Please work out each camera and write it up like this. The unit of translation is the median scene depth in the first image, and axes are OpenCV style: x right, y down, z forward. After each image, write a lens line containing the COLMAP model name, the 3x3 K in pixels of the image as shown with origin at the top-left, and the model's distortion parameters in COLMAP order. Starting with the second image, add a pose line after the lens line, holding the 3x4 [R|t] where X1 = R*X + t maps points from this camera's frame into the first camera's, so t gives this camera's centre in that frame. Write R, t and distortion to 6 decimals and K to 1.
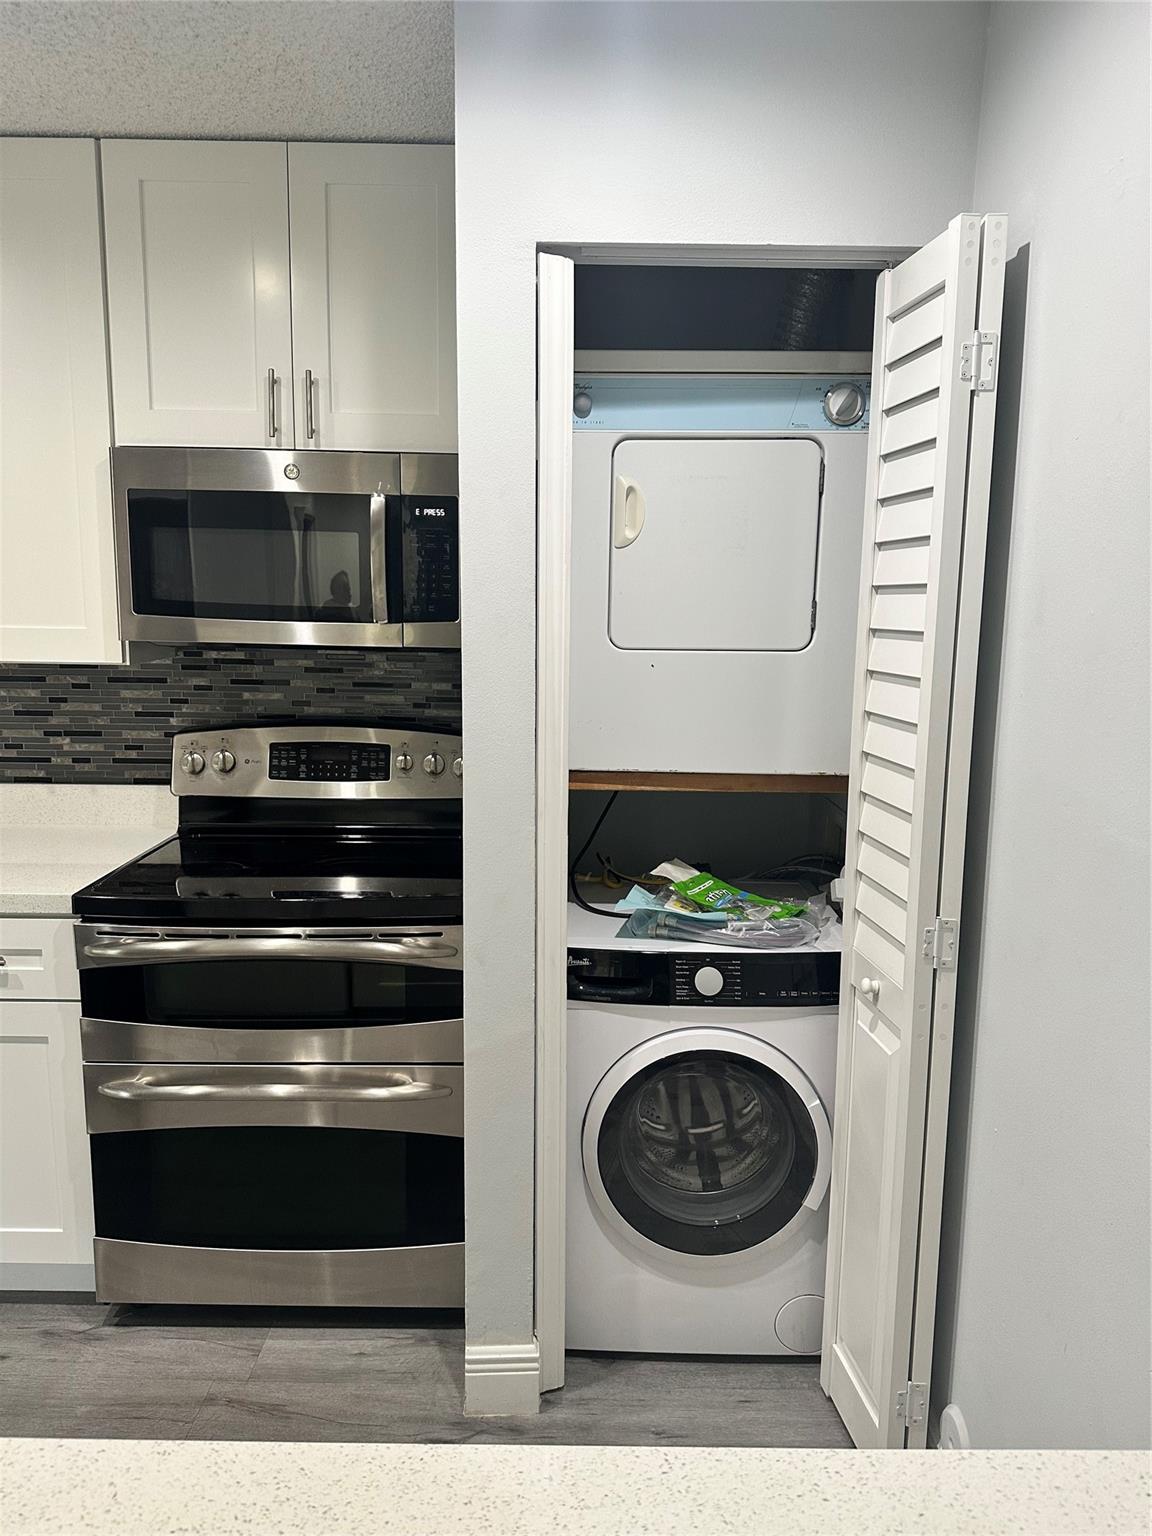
lens RADIAL K [[1076.2, 0, 569.7], [0, 1076.2, 775.1], [0, 0, 1]] dist [0.097598, -0.134319]
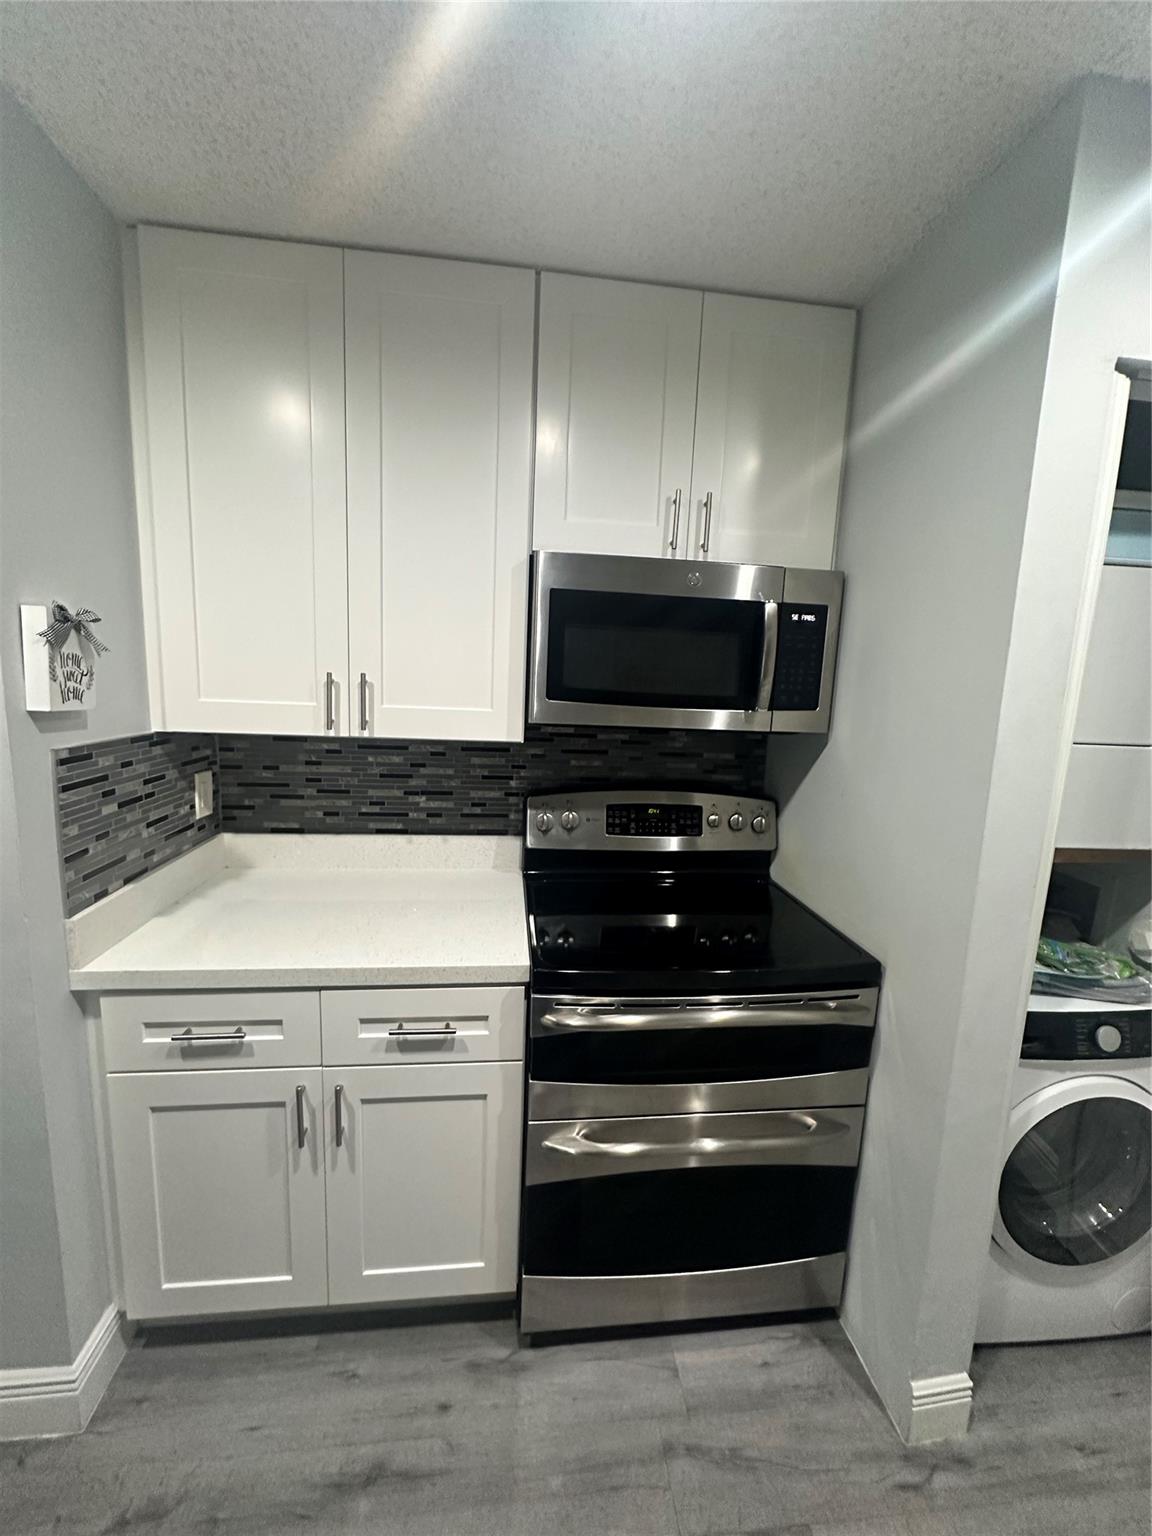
lens RADIAL K [[614.8, 0, 578.6], [0, 614.8, 766.0], [0, 0, 1]] dist [-0.001429, 0.000603]
pose [[0.993768, 0.010527, 0.110972, -0.383954], [-0.008909, 0.999847, -0.015073, -0.061743], [-0.111113, 0.013991, 0.993709, 0.324783]]
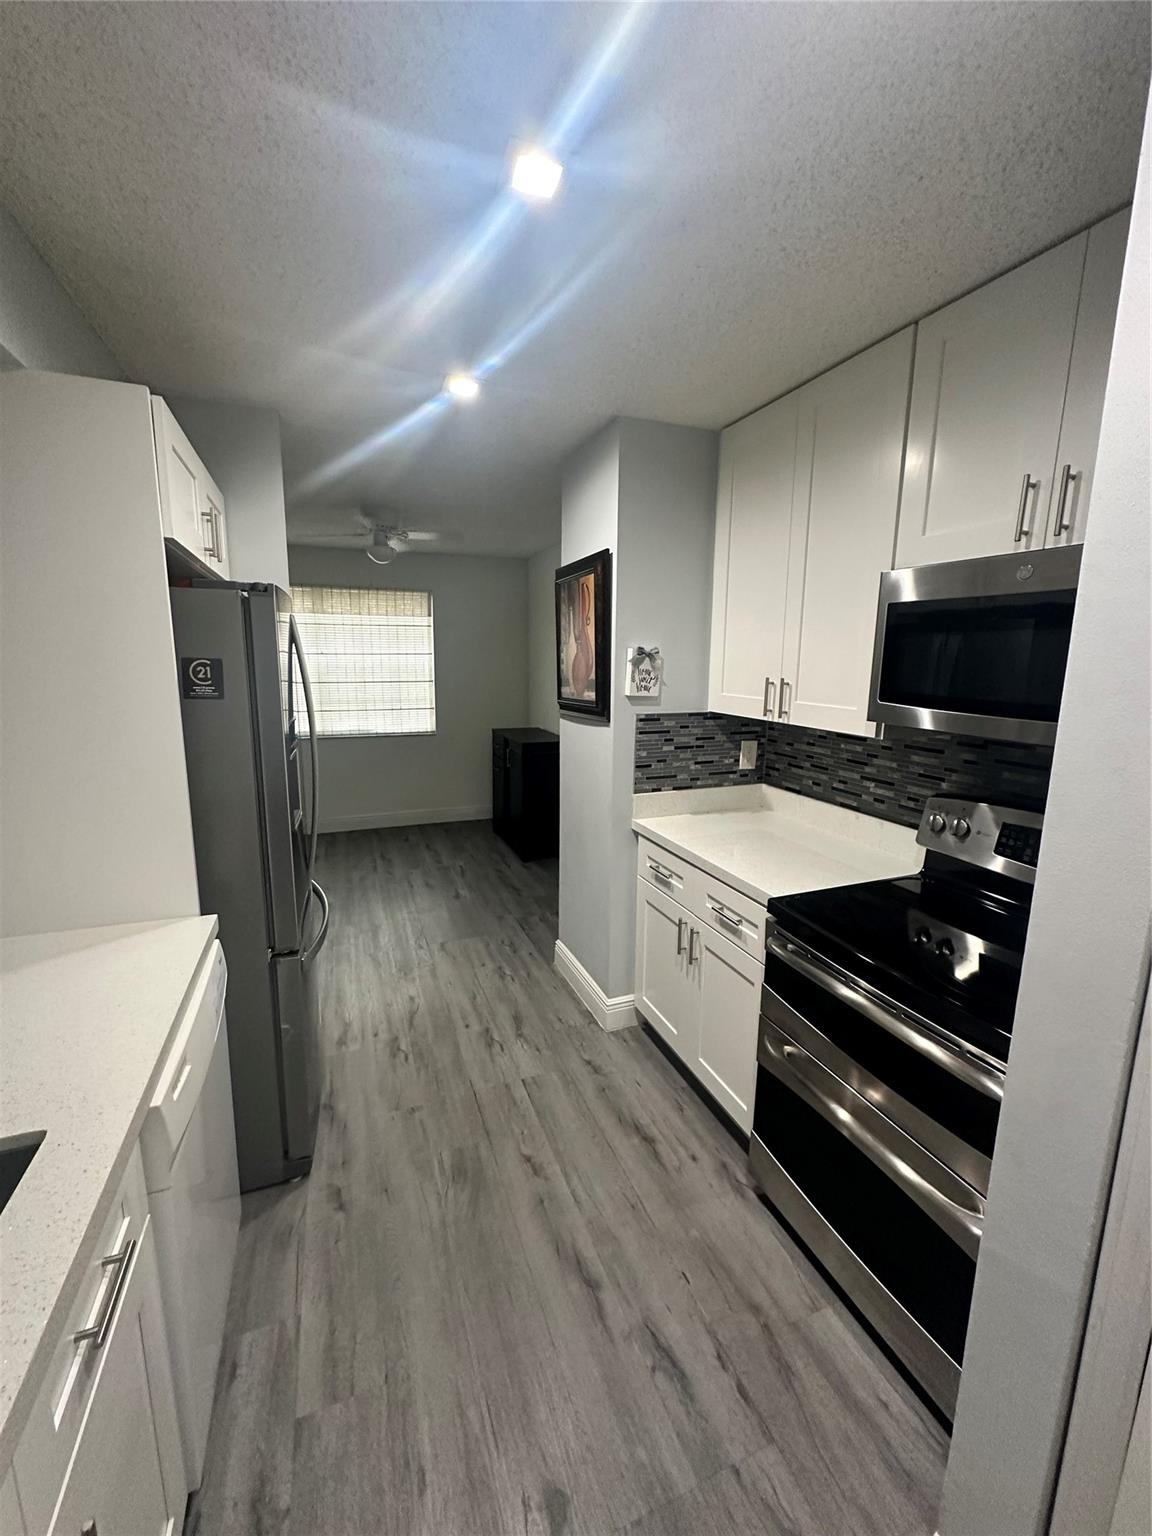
lens RADIAL K [[614.8, 0, 578.6], [0, 614.8, 766.0], [0, 0, 1]] dist [-0.001429, 0.000603]
pose [[0.373031, 0.157932, -0.914279, 0.123254], [-0.158315, 0.981790, 0.105000, -0.082312], [0.914212, 0.105576, 0.391241, 0.358075]]
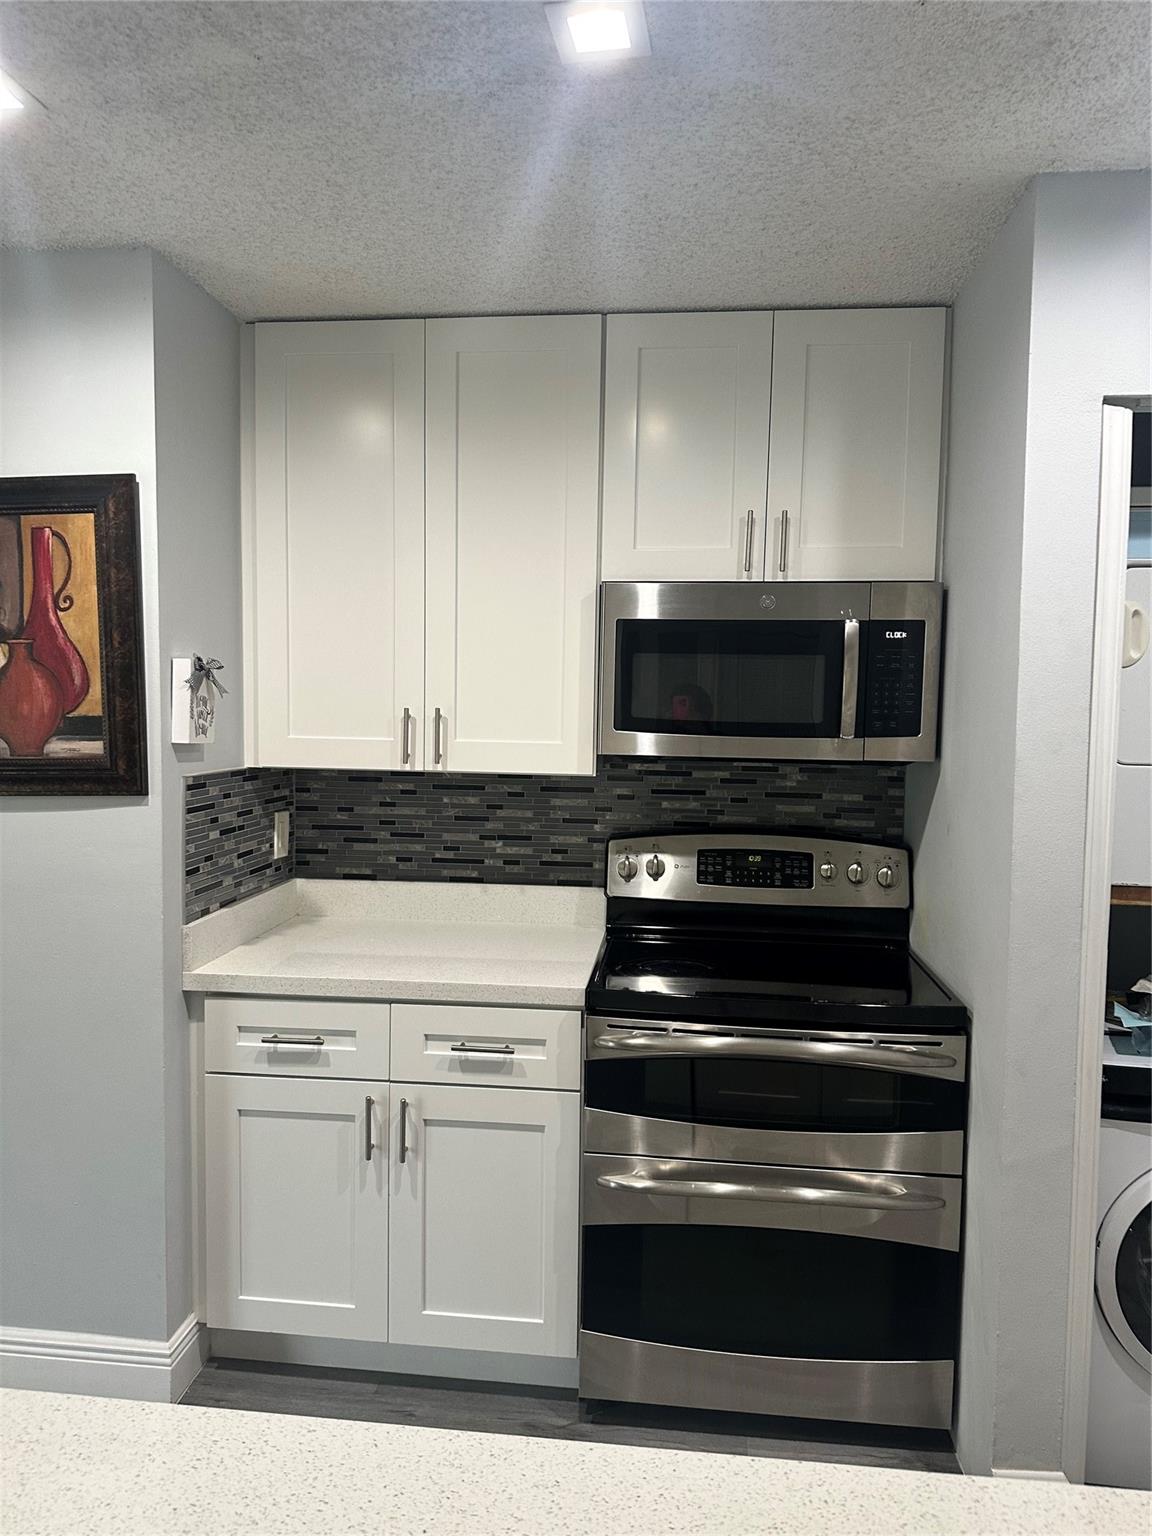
lens RADIAL K [[1060.7, 0, 572.4], [0, 1060.7, 766.8], [0, 0, 1]] dist [0.163540, -0.301211]
pose [[0.993522, 0.008675, -0.113310, -0.281472], [-0.020891, 0.994032, -0.107073, 0.004244], [0.111705, 0.108746, 0.987773, -0.053175]]
